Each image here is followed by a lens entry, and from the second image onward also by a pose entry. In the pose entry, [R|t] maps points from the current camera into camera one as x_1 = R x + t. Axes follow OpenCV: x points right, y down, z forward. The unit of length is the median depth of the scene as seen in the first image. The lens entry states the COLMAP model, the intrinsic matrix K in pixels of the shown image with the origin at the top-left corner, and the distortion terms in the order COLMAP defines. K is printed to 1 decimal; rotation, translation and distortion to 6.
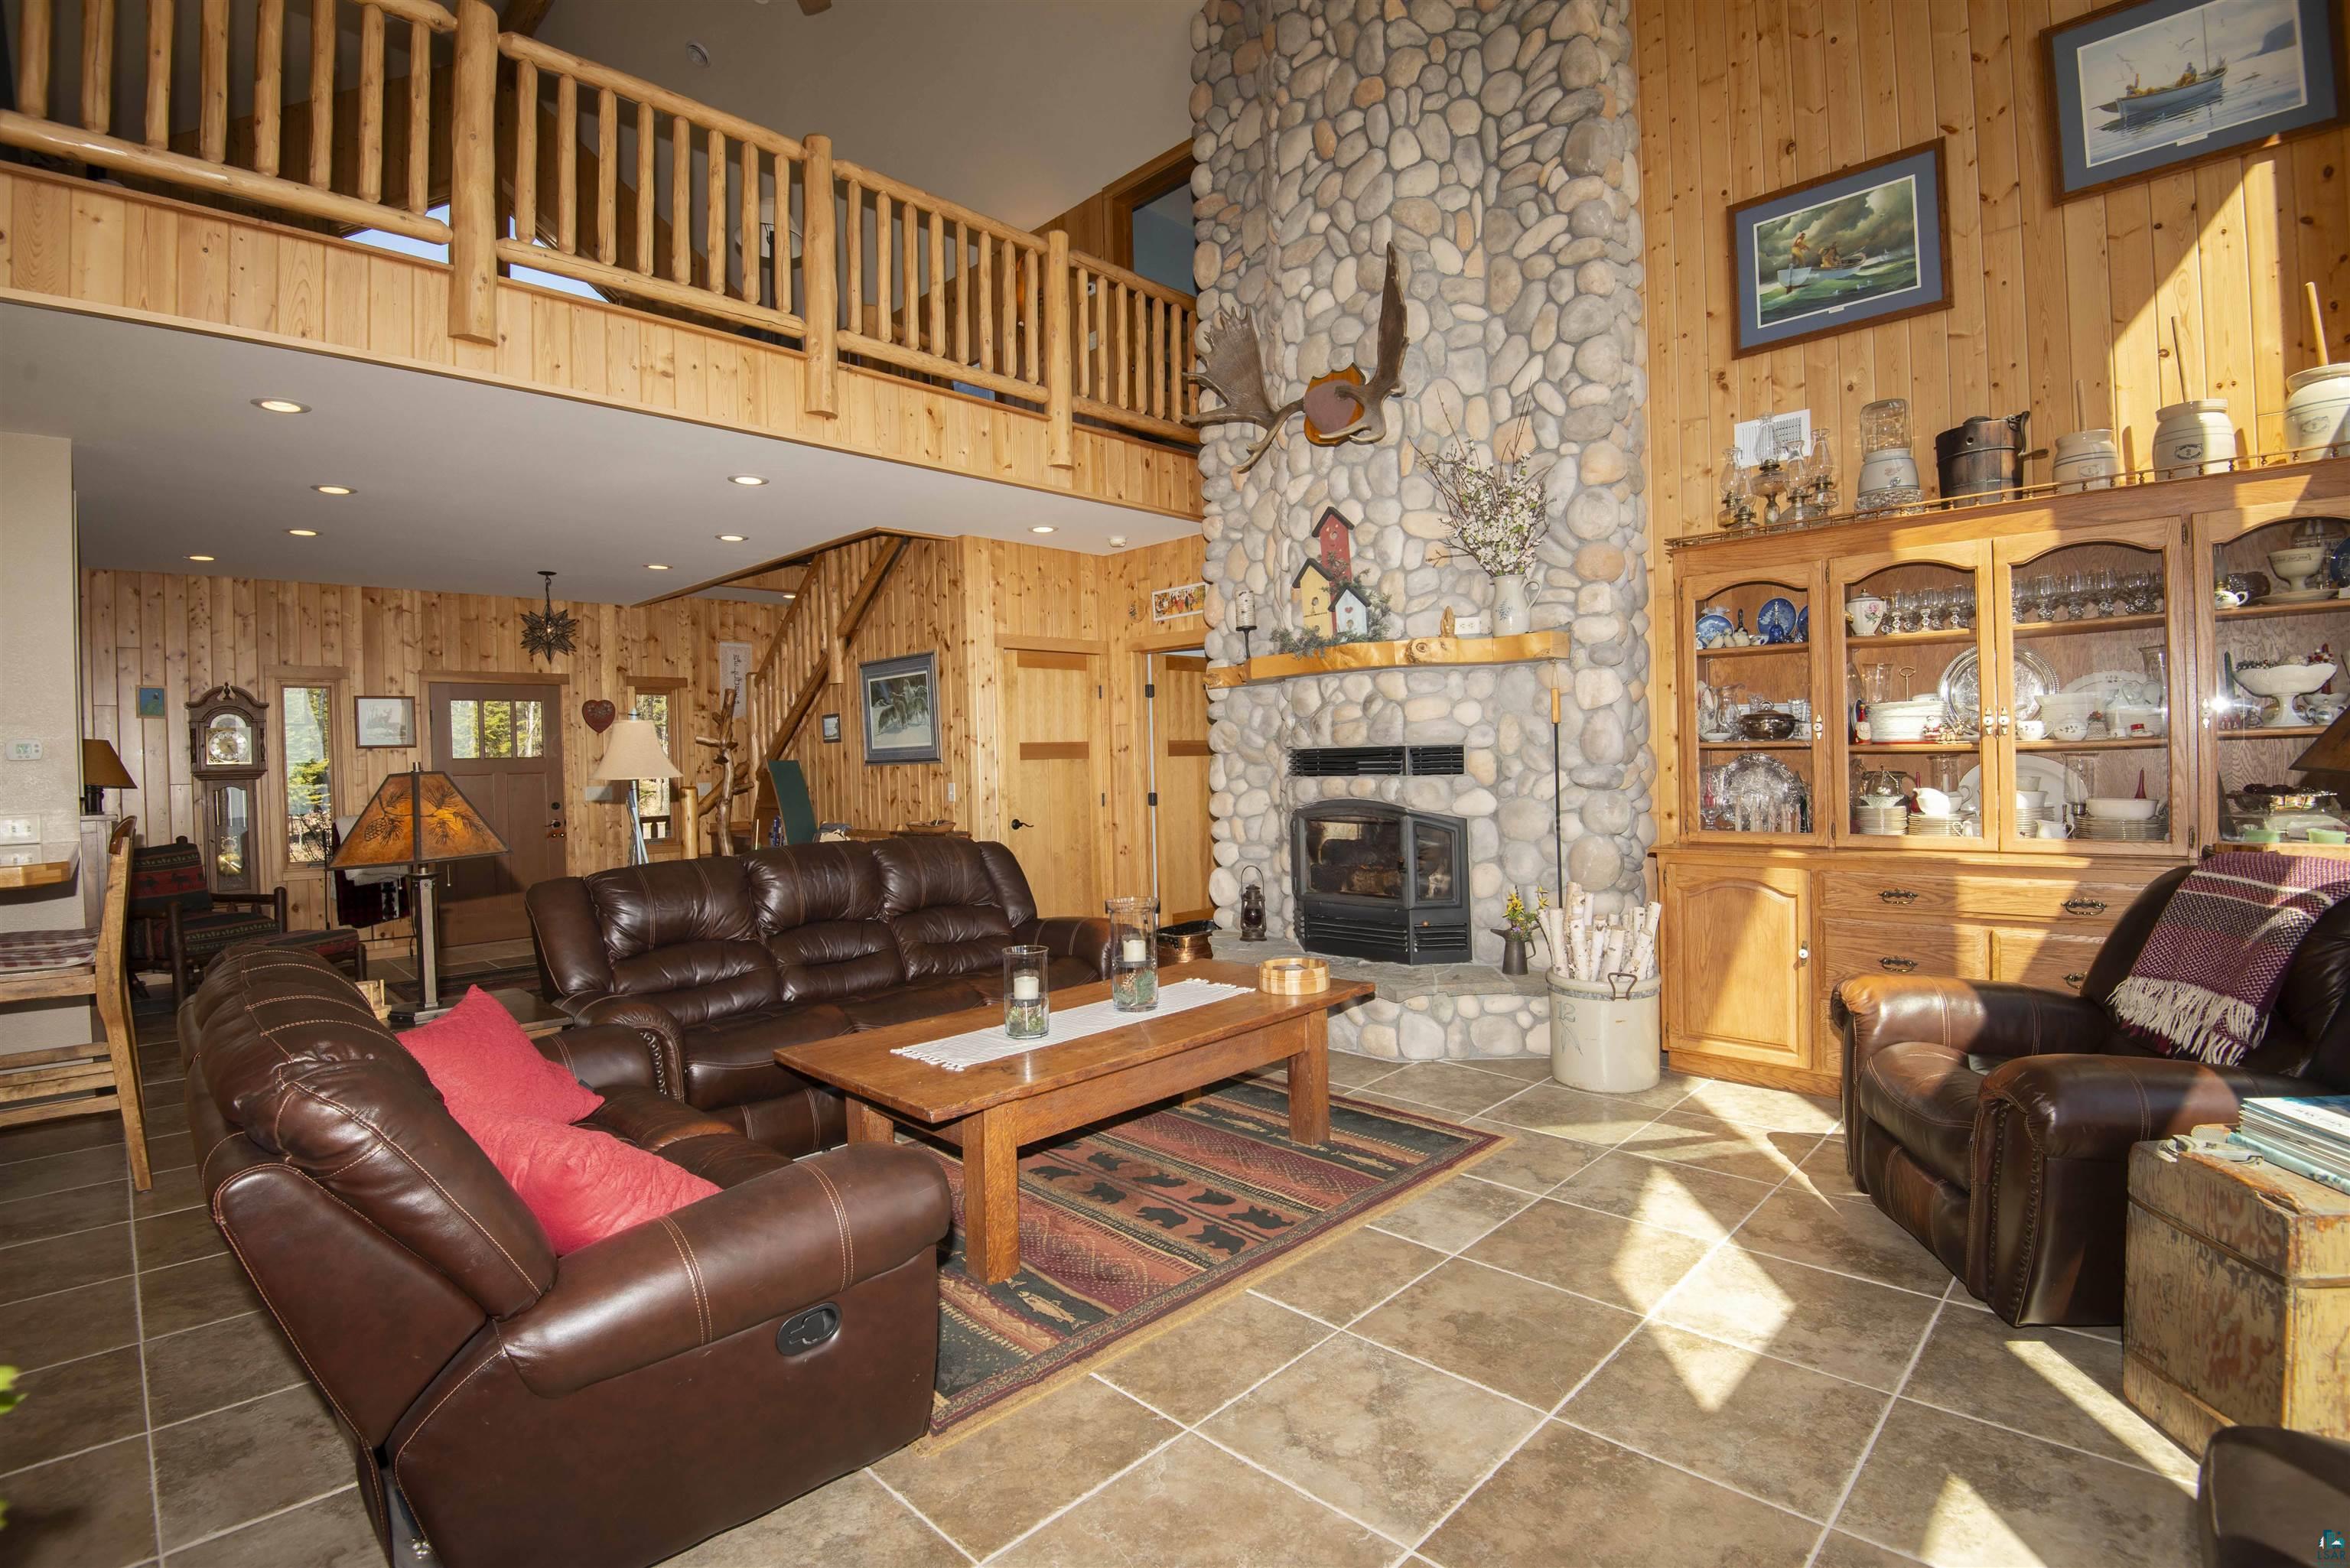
lens RADIAL K [[1086.6, 0, 1164.7], [0, 1086.6, 770.5], [0, 0, 1]] dist [-0.015268, -0.018339]
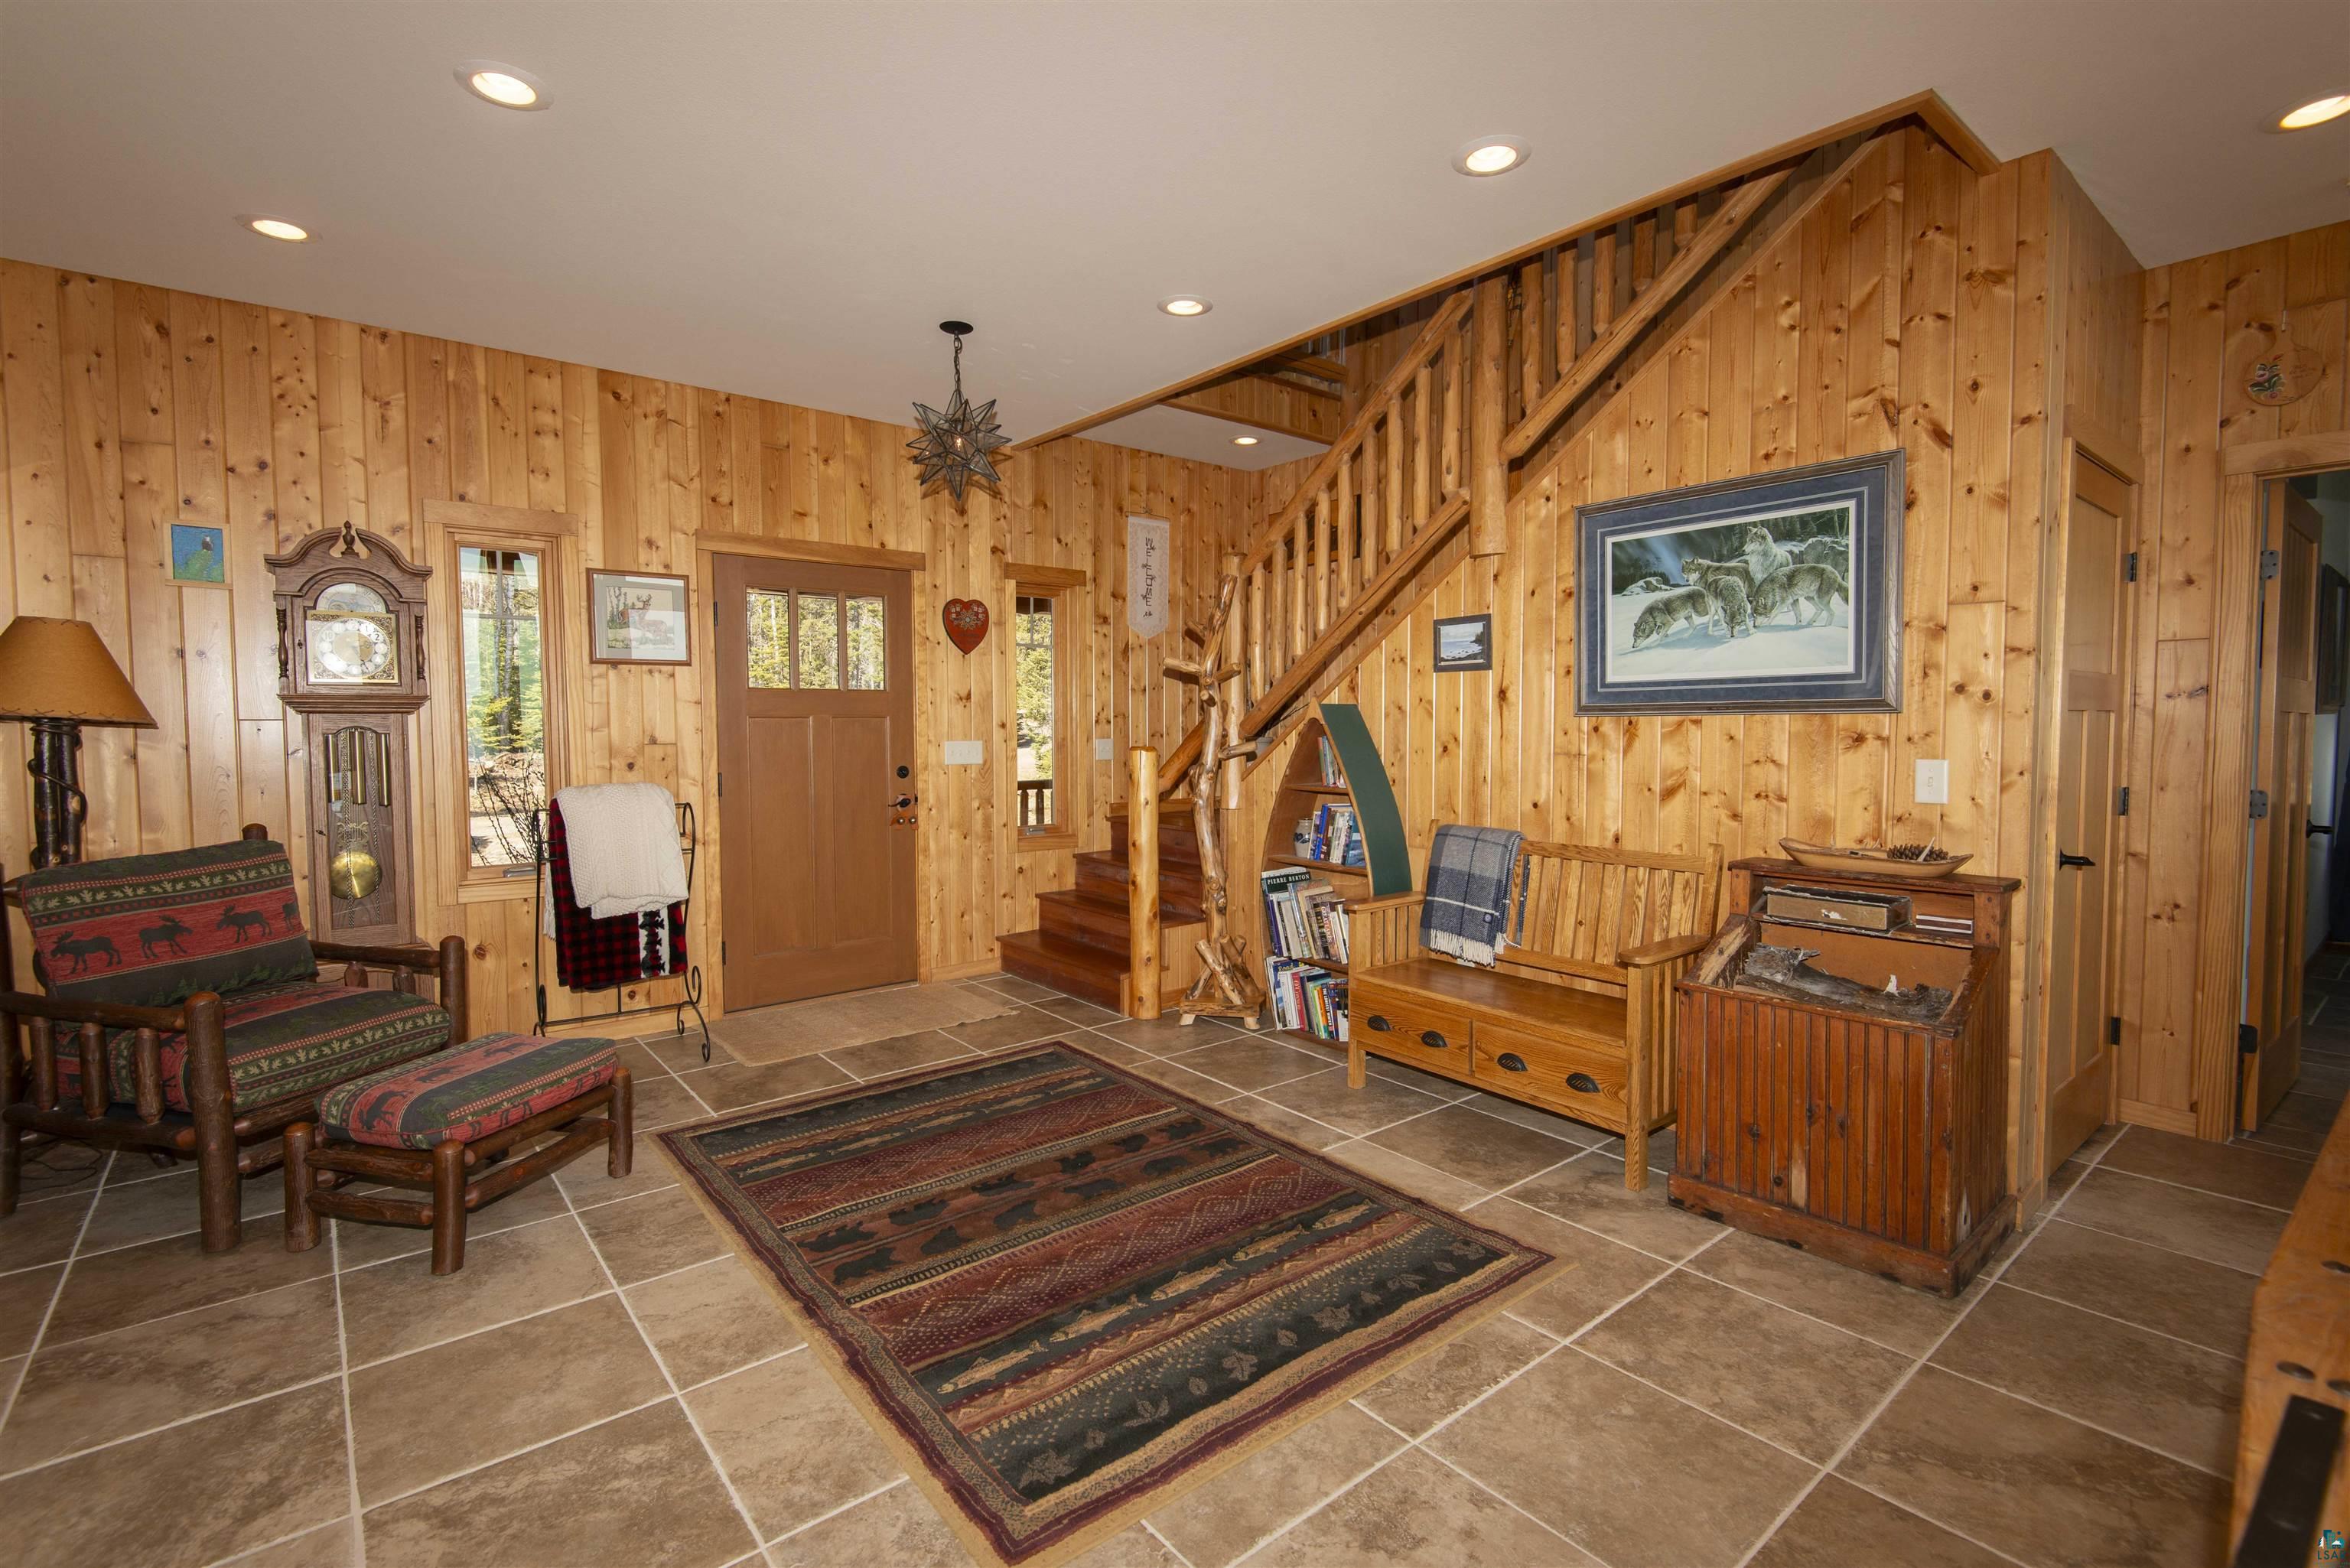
lens RADIAL K [[1056.3, 0, 1174.0], [0, 1056.3, 774.1], [0, 0, 1]] dist [0.034120, -0.021472]
pose [[0.994211, 0.029080, -0.103433, -0.510647], [-0.024836, 0.998805, 0.042088, 0.007727], [0.104533, -0.039276, 0.993746, 0.619939]]
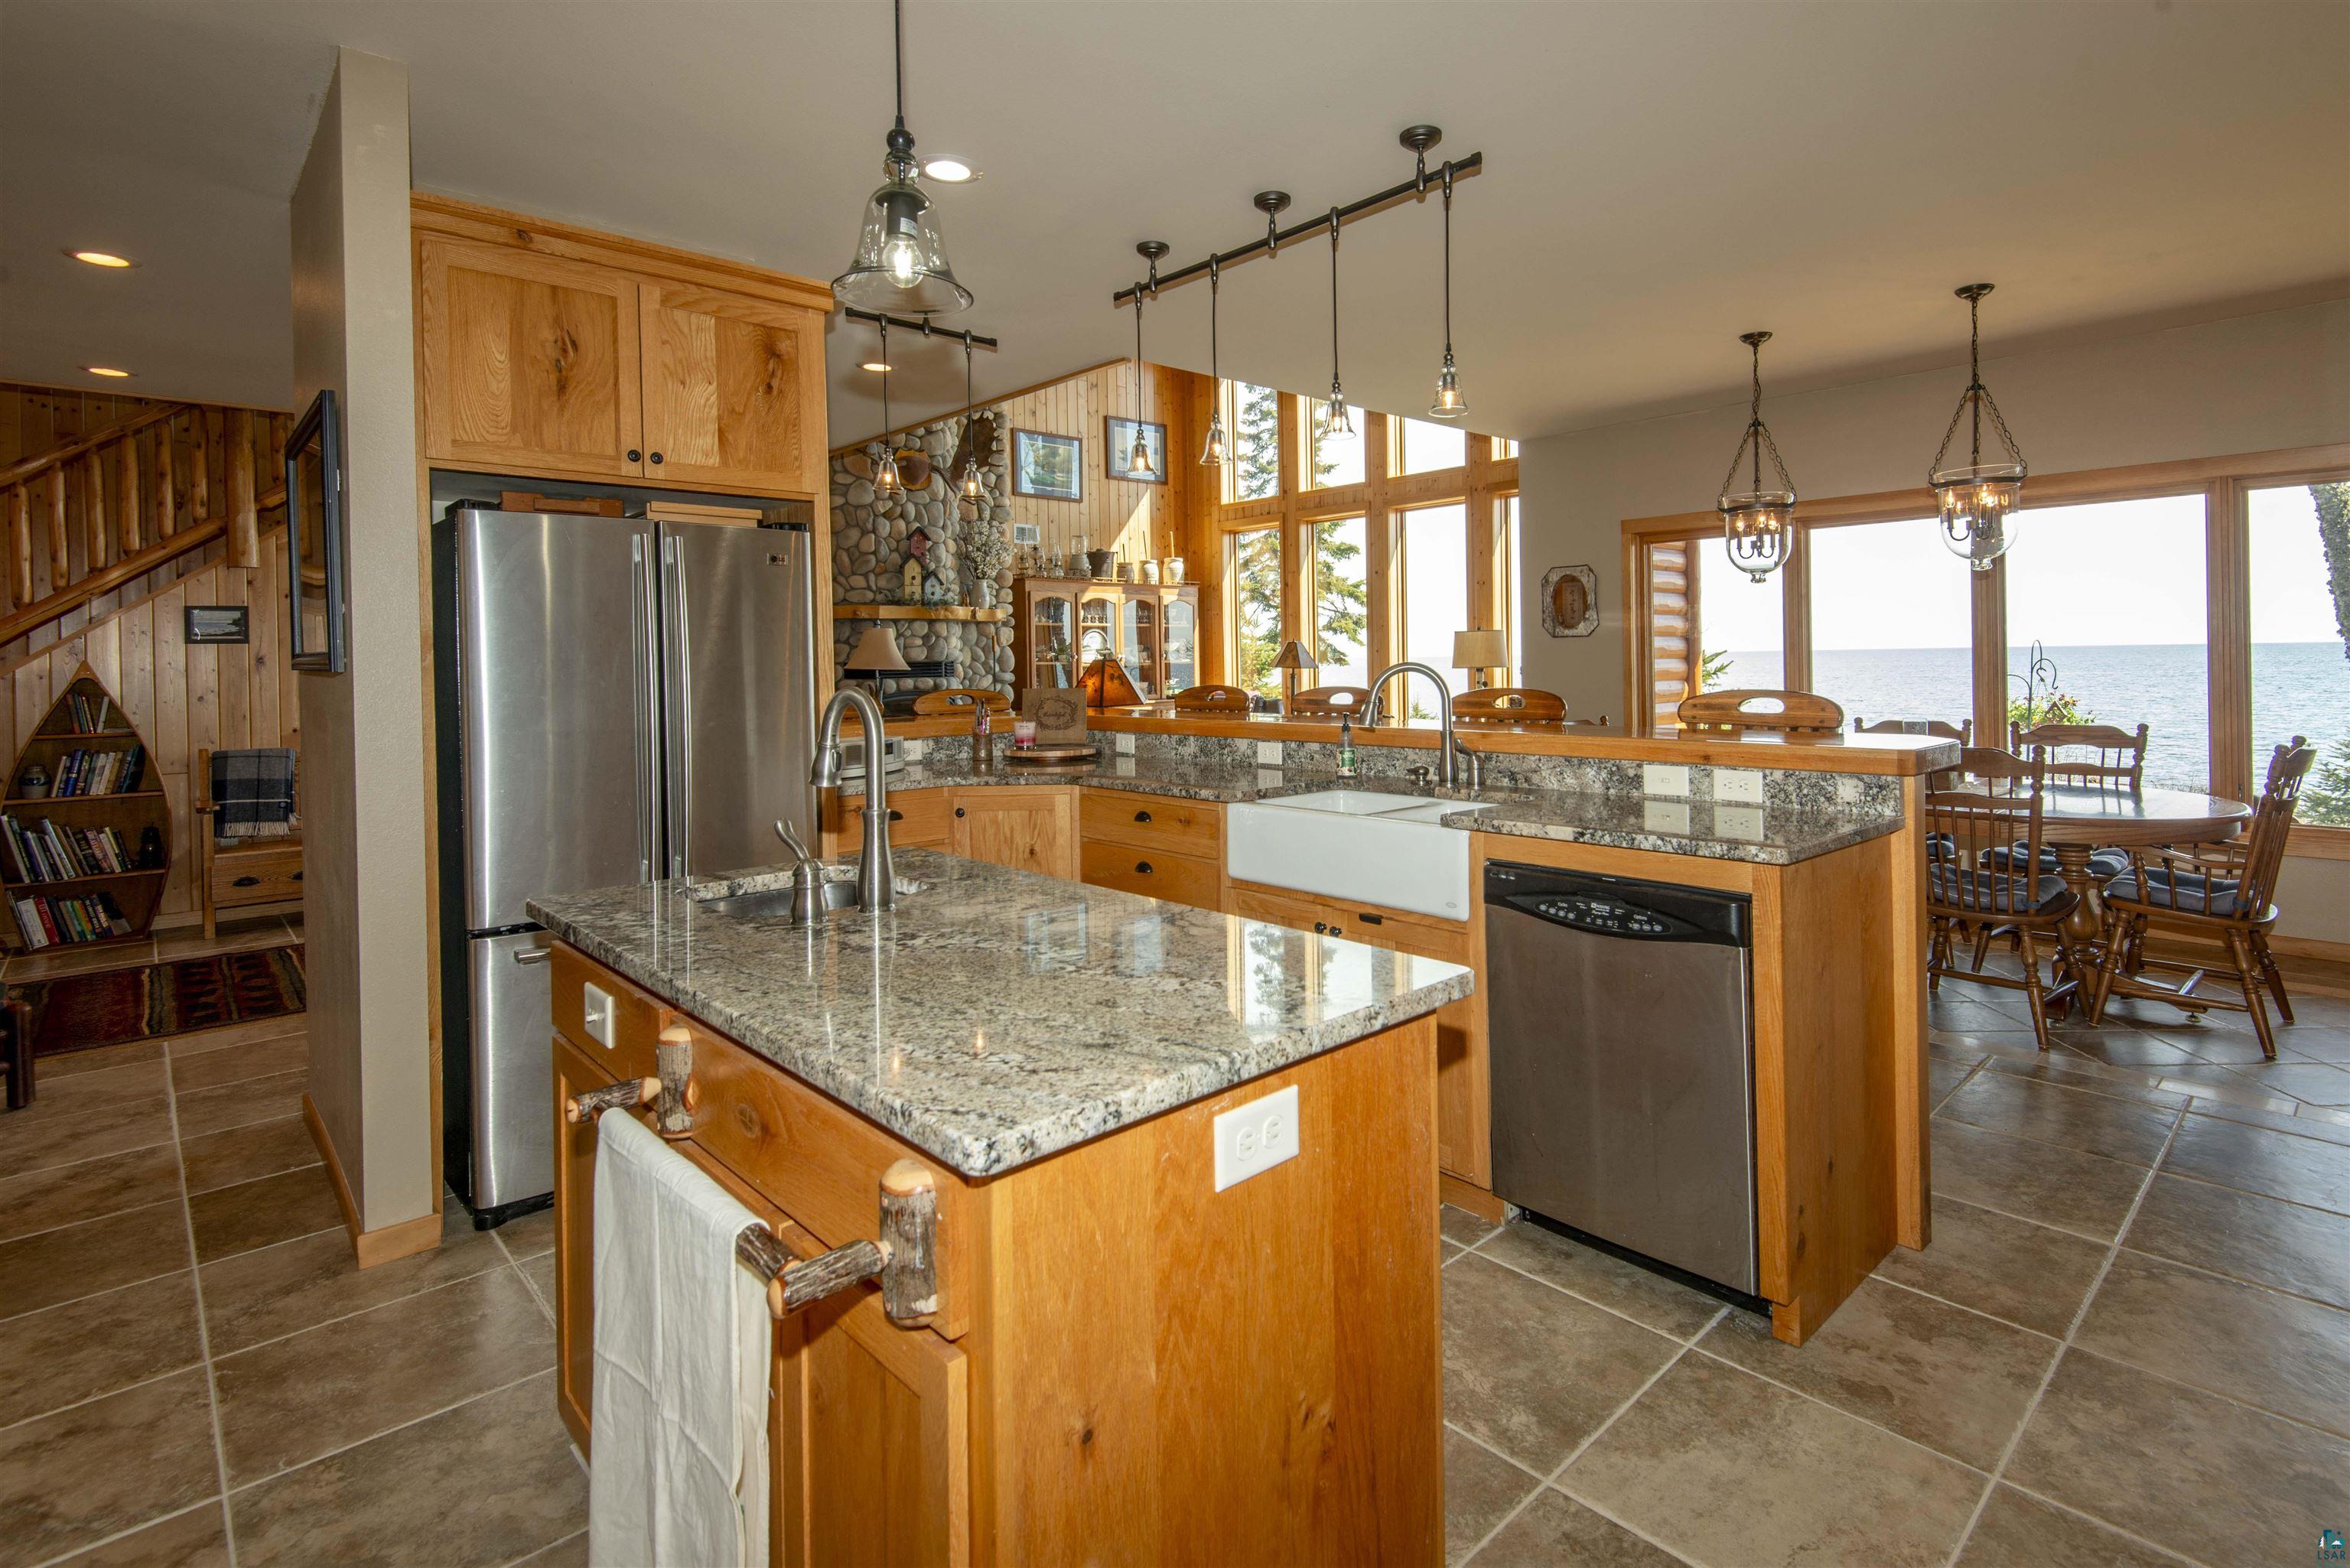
lens RADIAL K [[1135.5, 0, 1278.7], [0, 1135.5, 663.8], [0, 0, 1]] dist [0.026712, -0.018232]
pose [[-0.002330, 0.022436, 0.999746, -1.439536], [0.028114, 0.999355, -0.022362, 0.034873], [-0.999602, 0.028055, -0.002959, 0.349982]]
